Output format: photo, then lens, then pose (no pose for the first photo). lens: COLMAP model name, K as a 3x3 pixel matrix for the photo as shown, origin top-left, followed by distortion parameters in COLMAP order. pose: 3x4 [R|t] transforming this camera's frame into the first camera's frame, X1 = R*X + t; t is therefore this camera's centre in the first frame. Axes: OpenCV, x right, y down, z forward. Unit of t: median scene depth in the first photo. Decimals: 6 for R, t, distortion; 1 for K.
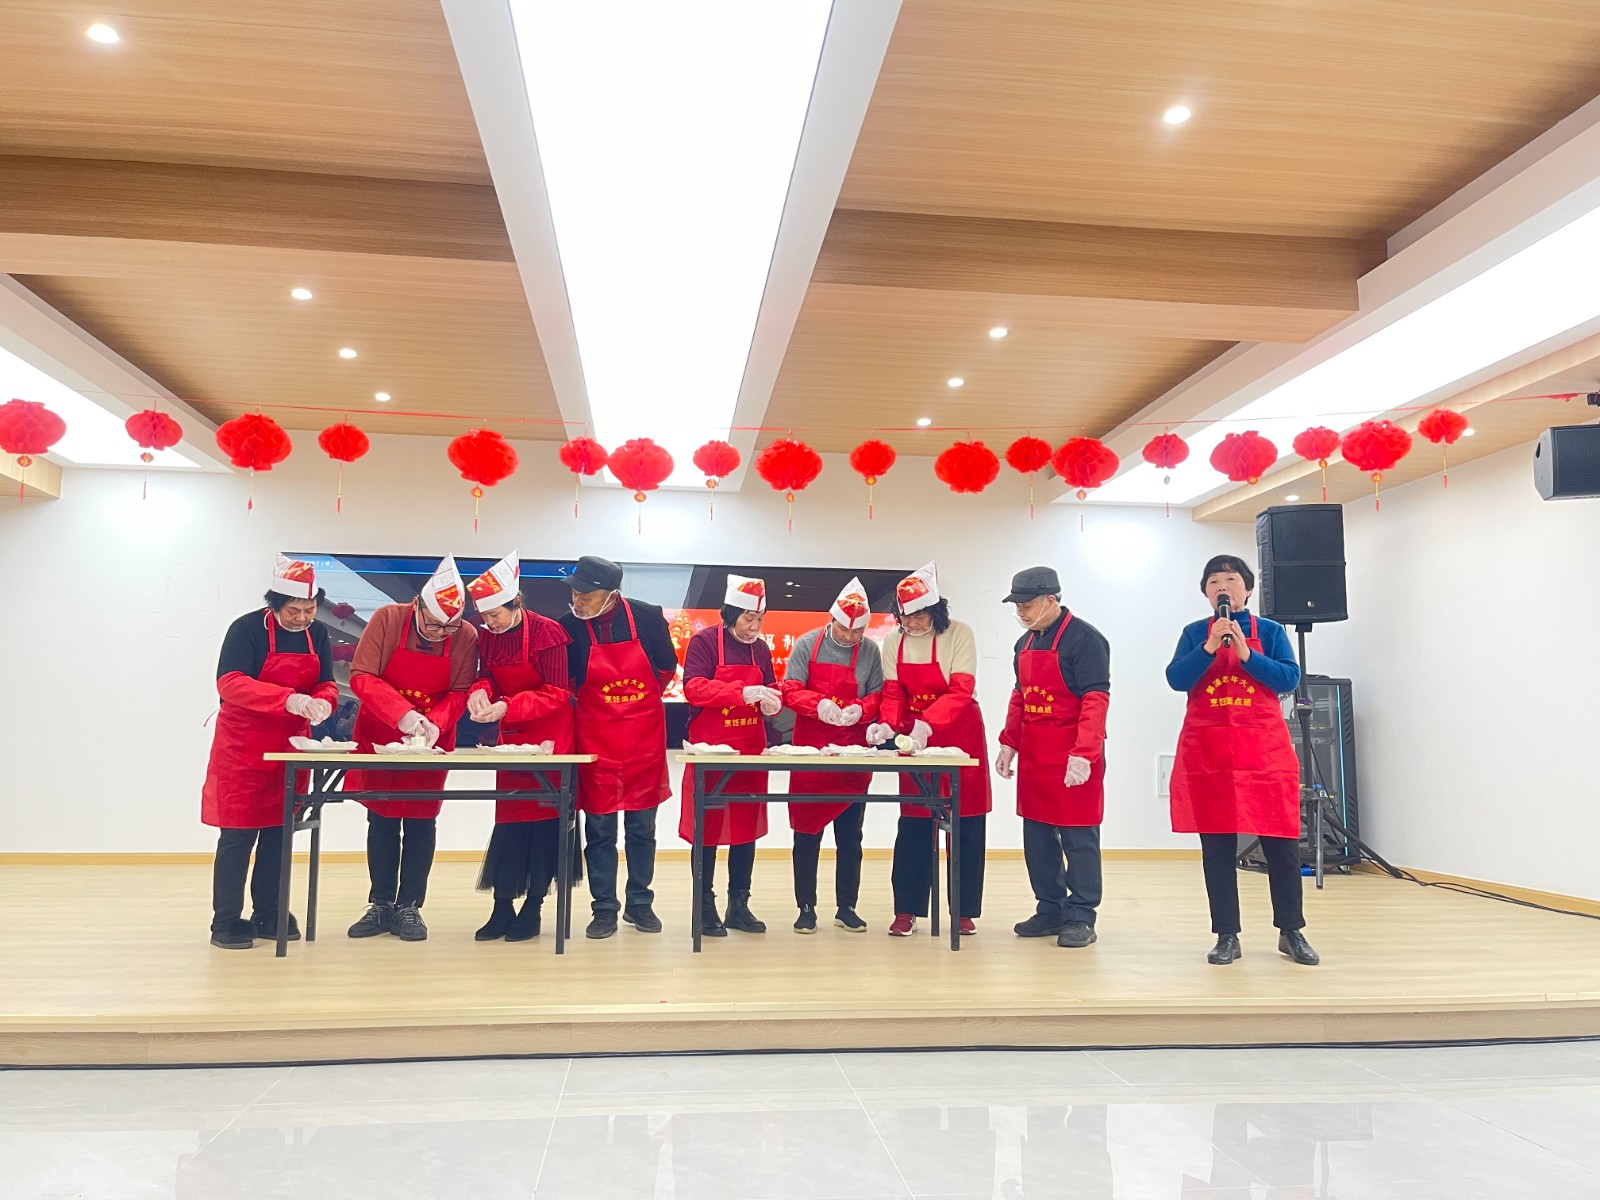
lens RADIAL K [[1197.3, 0, 792.0], [0, 1197.3, 601.4], [0, 0, 1]] dist [0.050782, -0.046297]
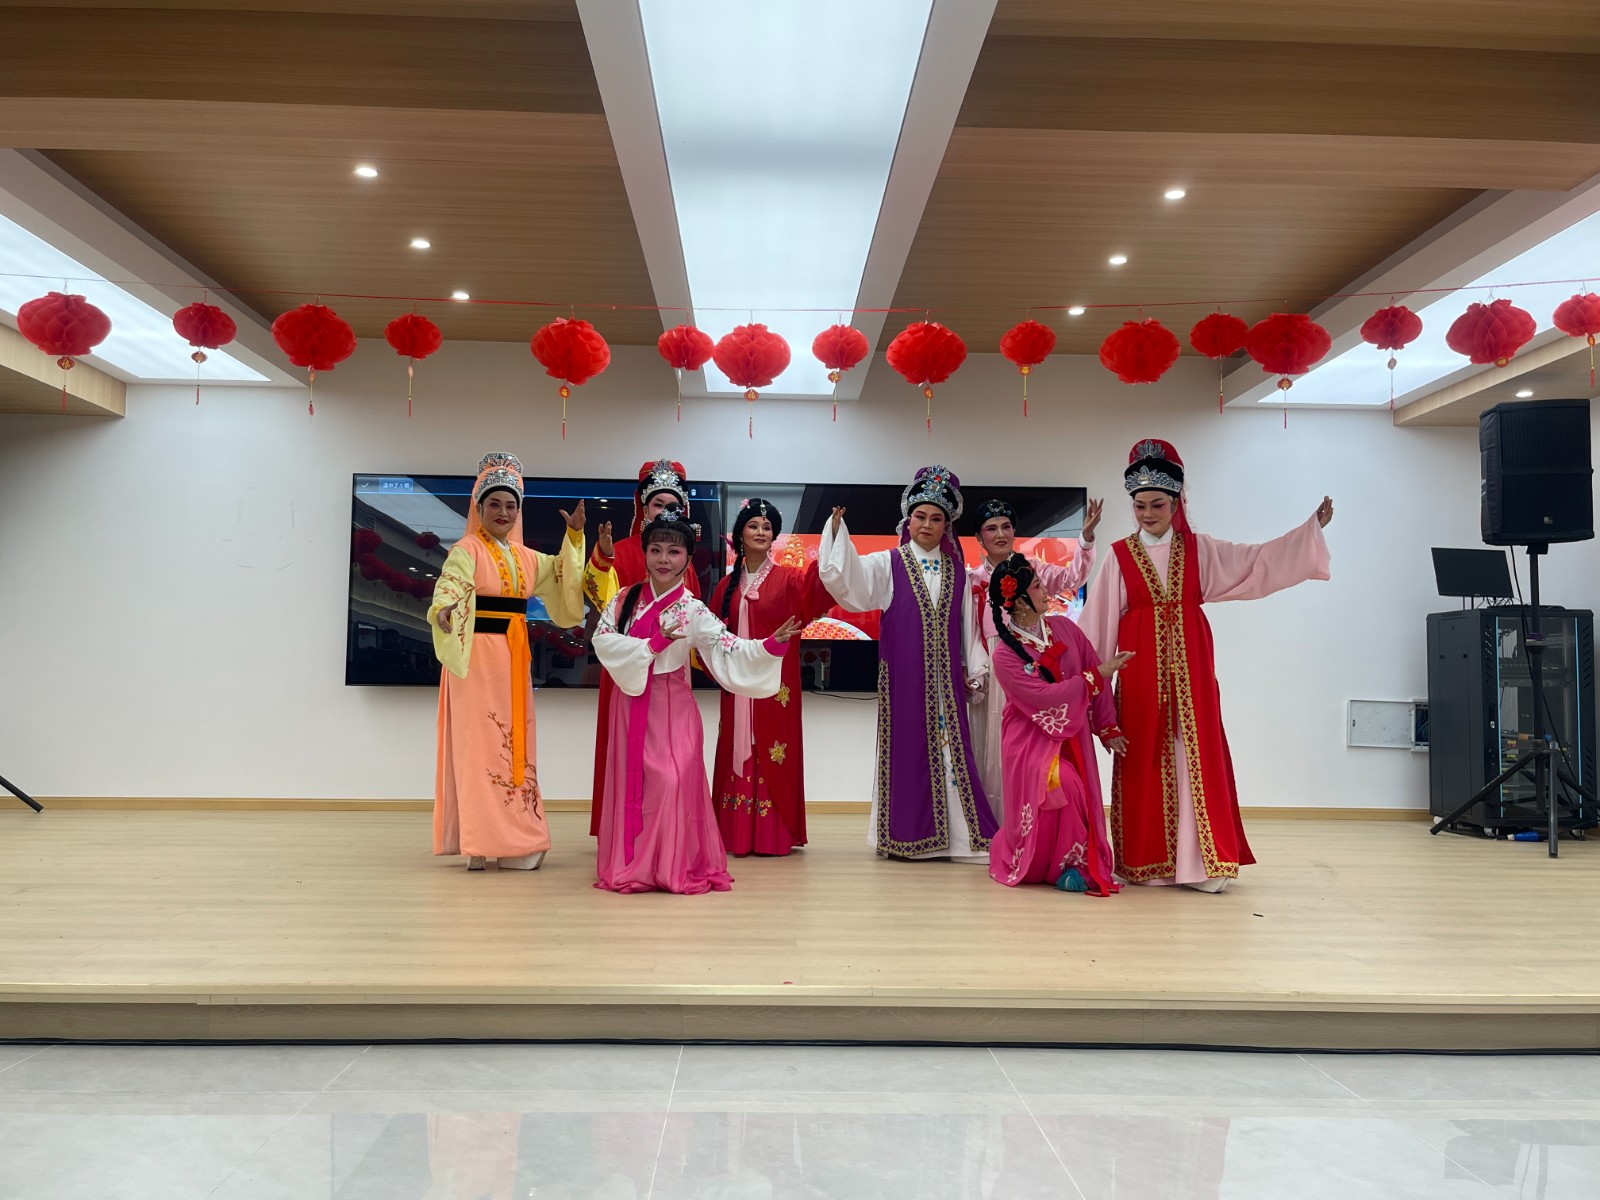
lens RADIAL K [[1288.2, 0, 787.2], [0, 1288.2, 608.9], [0, 0, 1]] dist [0.039652, -0.029990]
pose [[0.995944, -0.001853, -0.089960, -0.018838], [0.007012, 0.998345, 0.057072, 0.012419], [0.089705, -0.057471, 0.994309, 0.081111]]
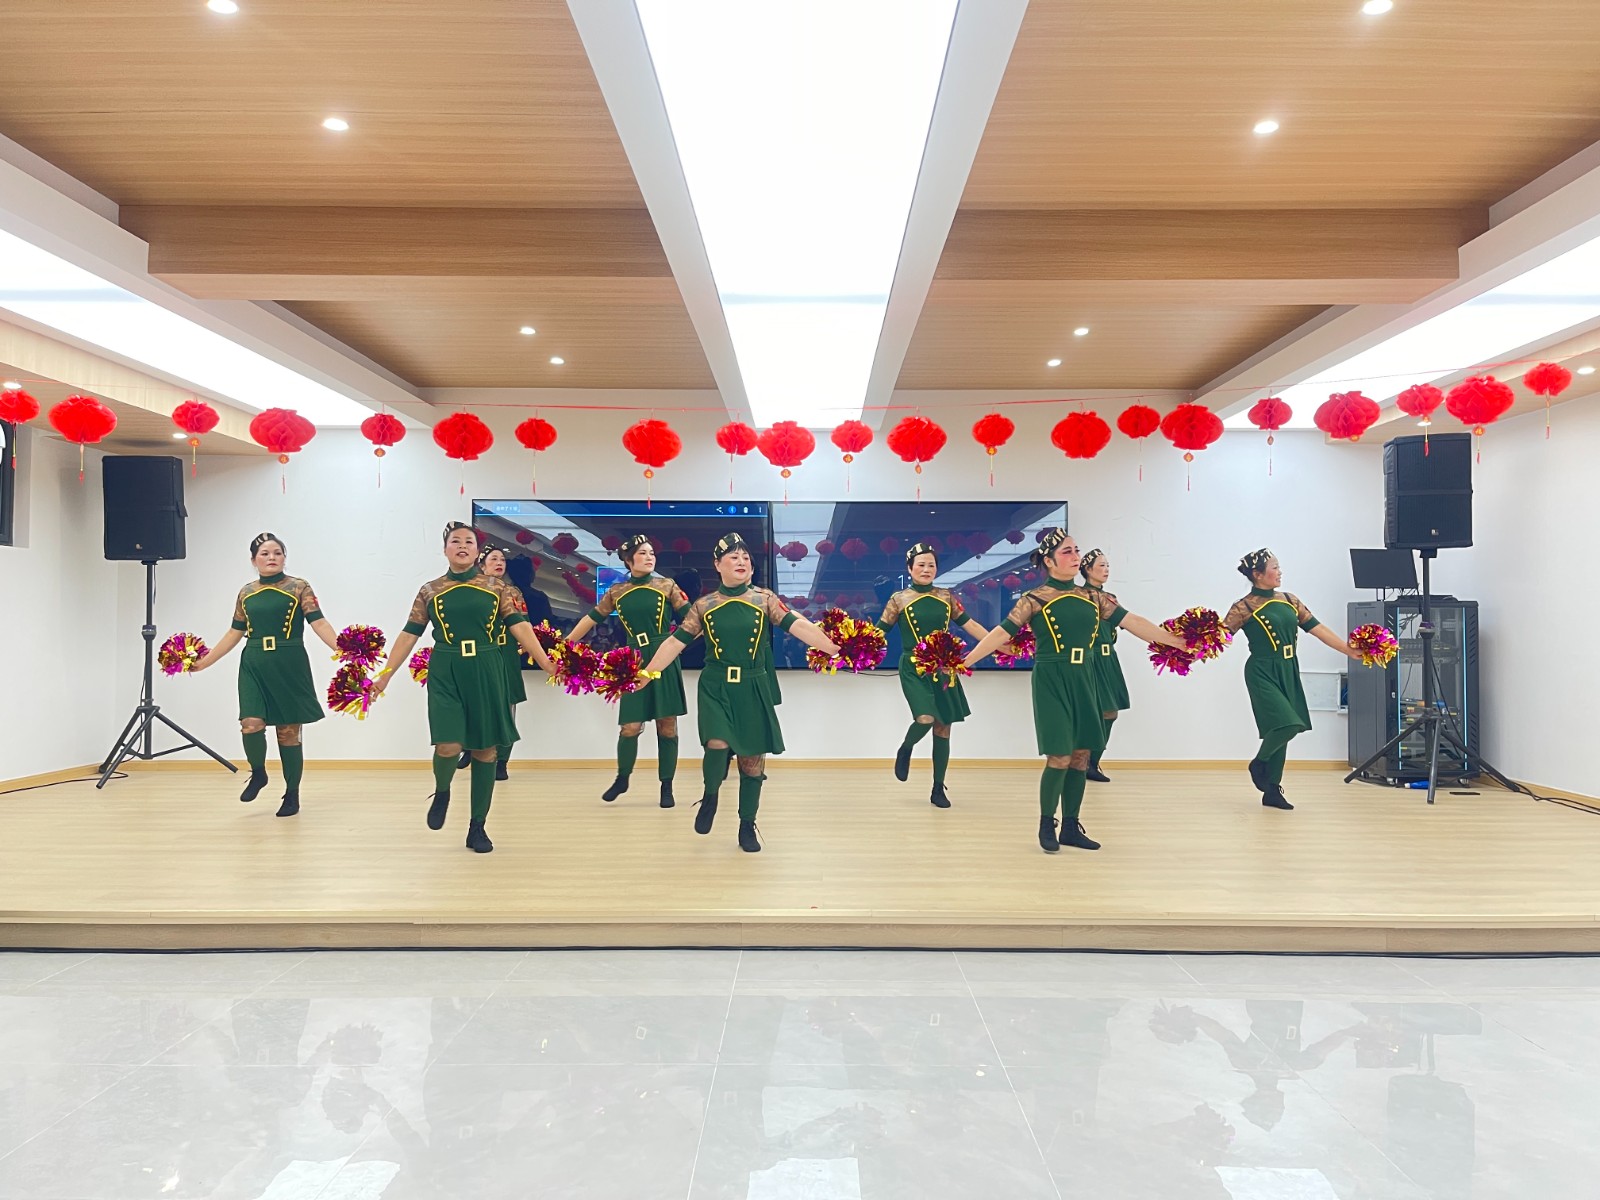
lens RADIAL K [[1197.3, 0, 800.8], [0, 1197.3, 605.1], [0, 0, 1]] dist [0.050782, -0.046297]
pose [[0.992594, -0.010497, -0.121026, 0.023649], [0.022531, 0.994882, 0.098498, -0.072858], [0.119373, -0.100495, 0.987750, -0.137979]]
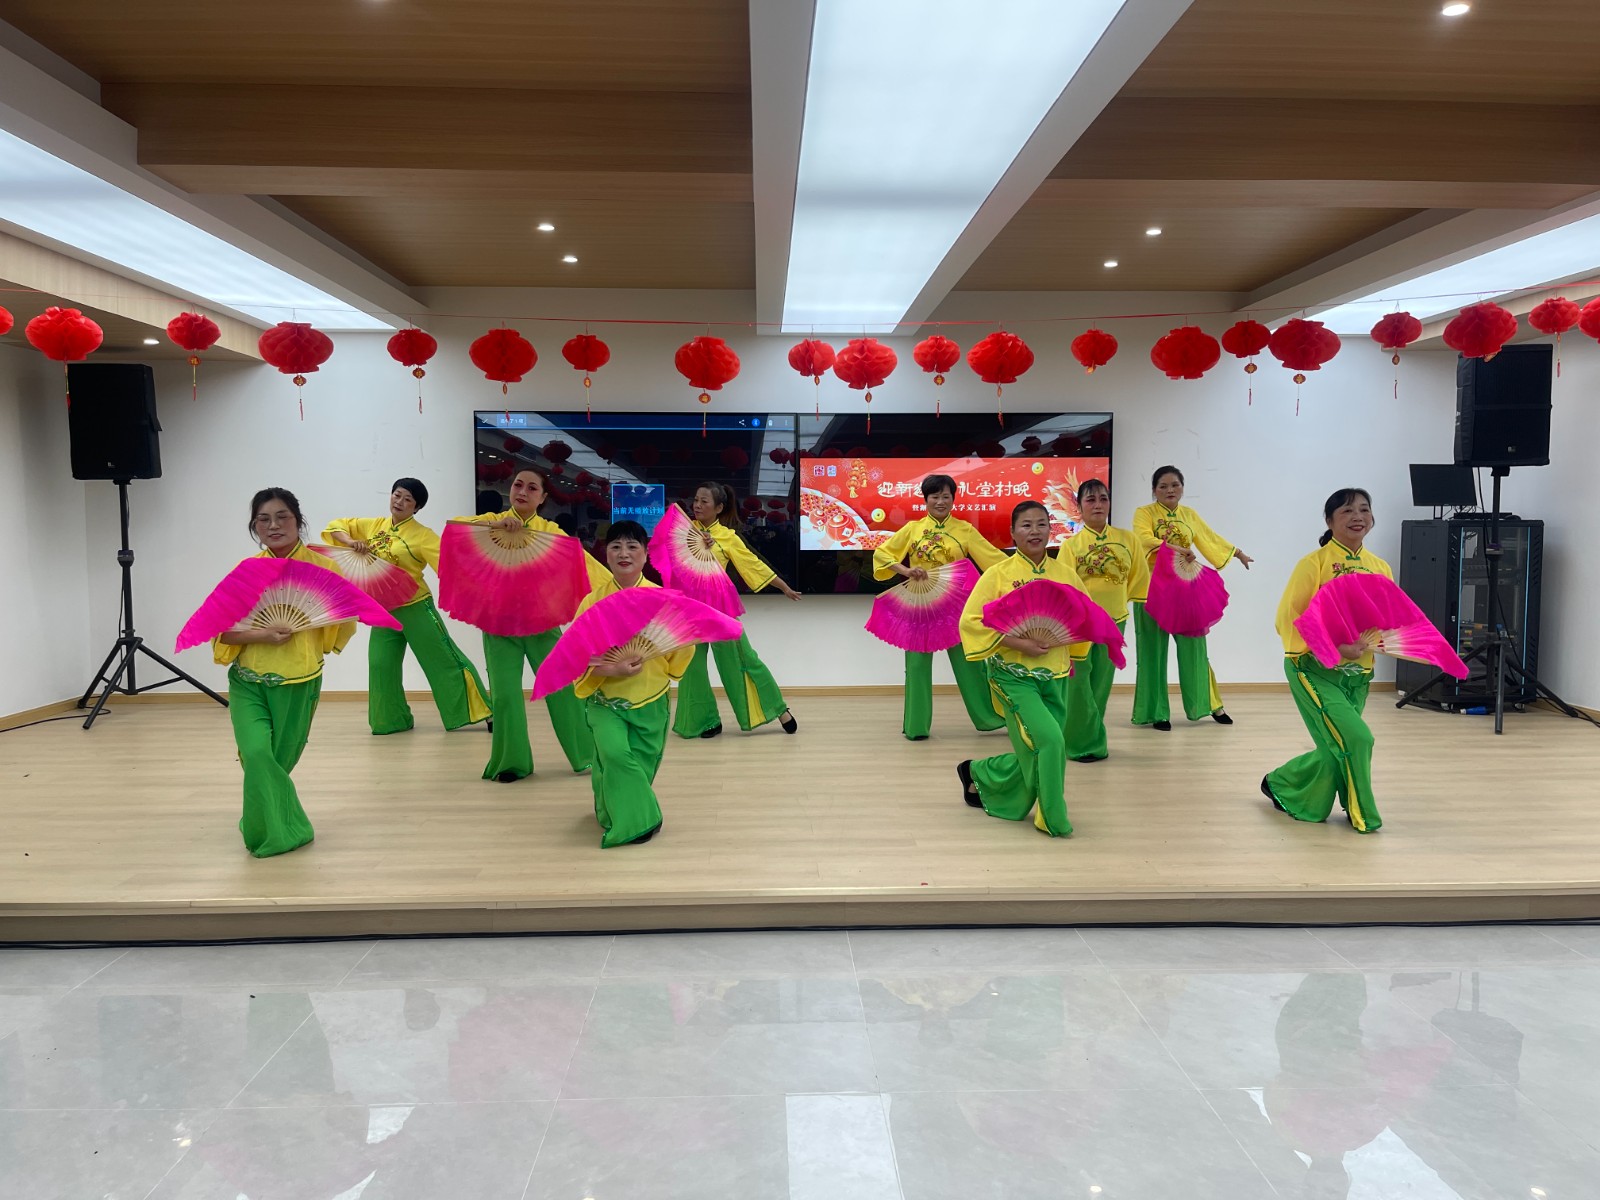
lens RADIAL K [[1197.3, 0, 801.4], [0, 1197.3, 606.1], [0, 0, 1]] dist [0.050782, -0.046297]
pose [[0.996787, -0.006143, -0.079857, -0.097940], [0.021187, 0.981761, 0.188935, -0.104289], [0.077240, -0.190020, 0.978737, -0.046567]]
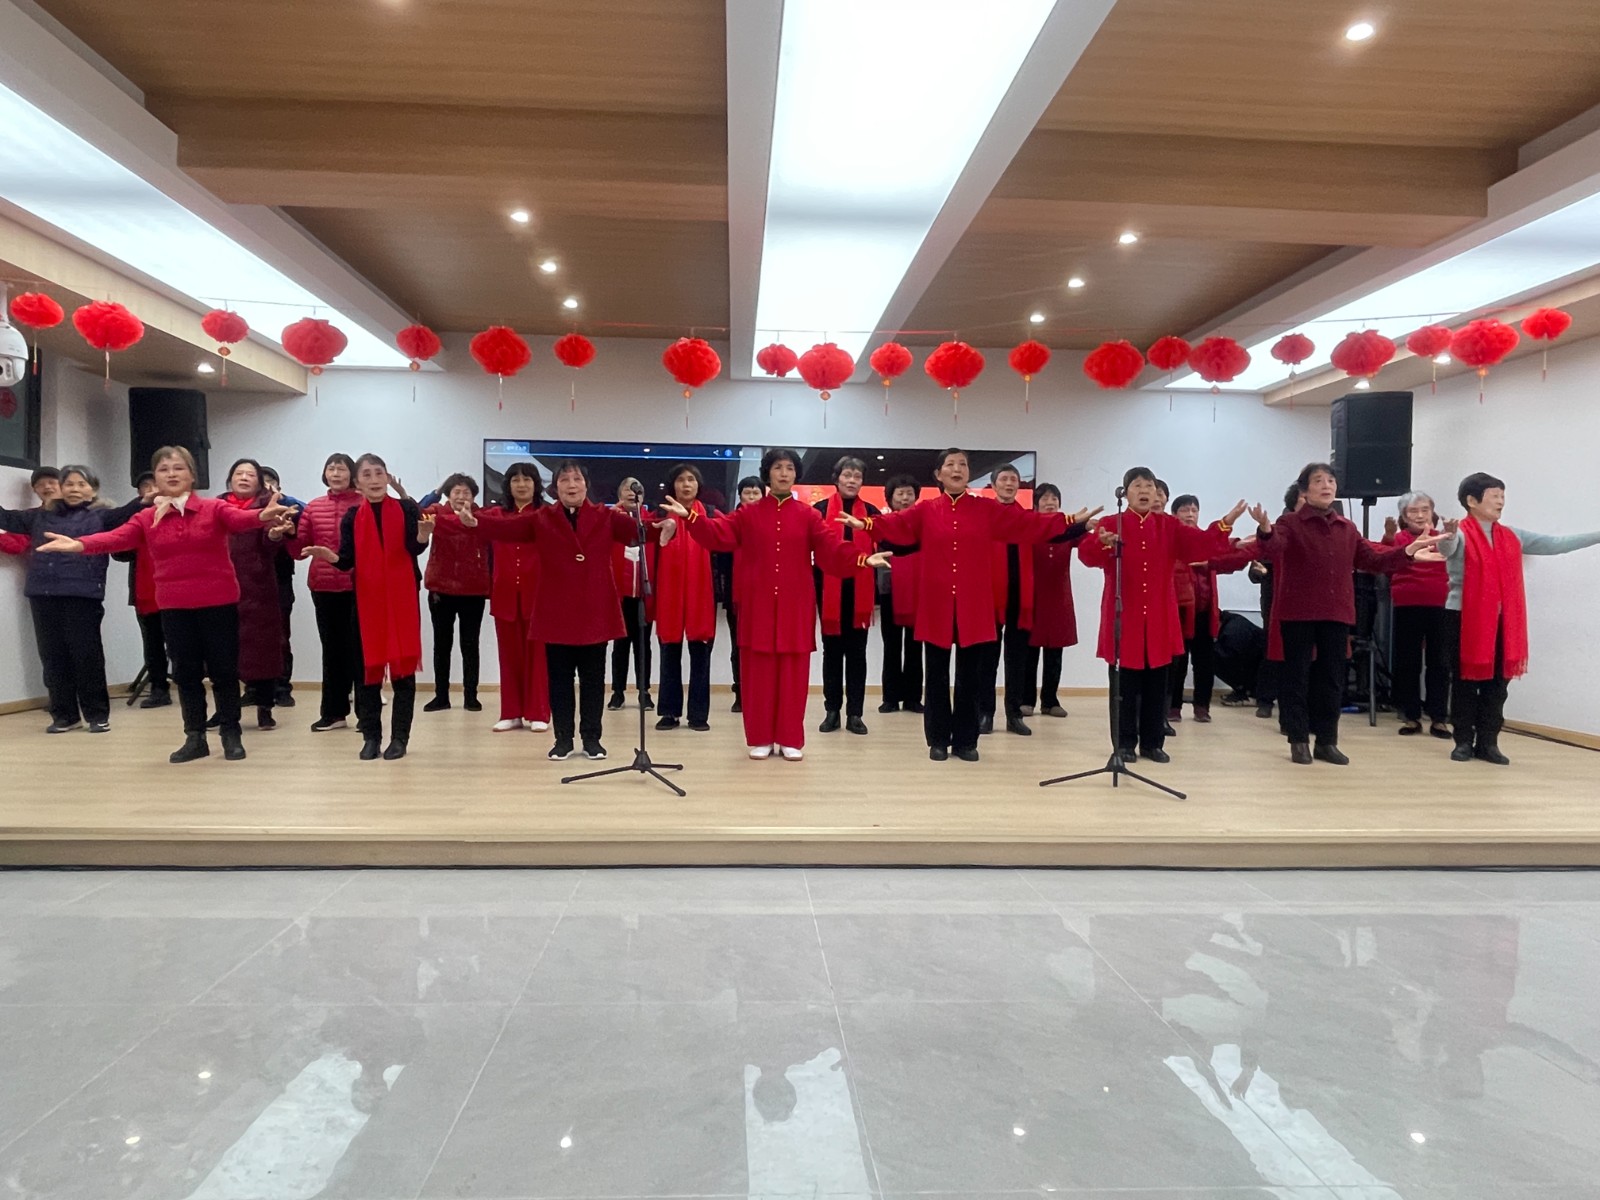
lens RADIAL K [[998.3, 0, 777.9], [0, 998.3, 603.3], [0, 0, 1]] dist [0.003294, -0.006327]
pose [[0.997743, 0.005757, -0.066907, -0.105095], [0.003378, 0.990754, 0.135630, -0.019490], [0.067069, -0.135550, 0.988498, 0.023560]]
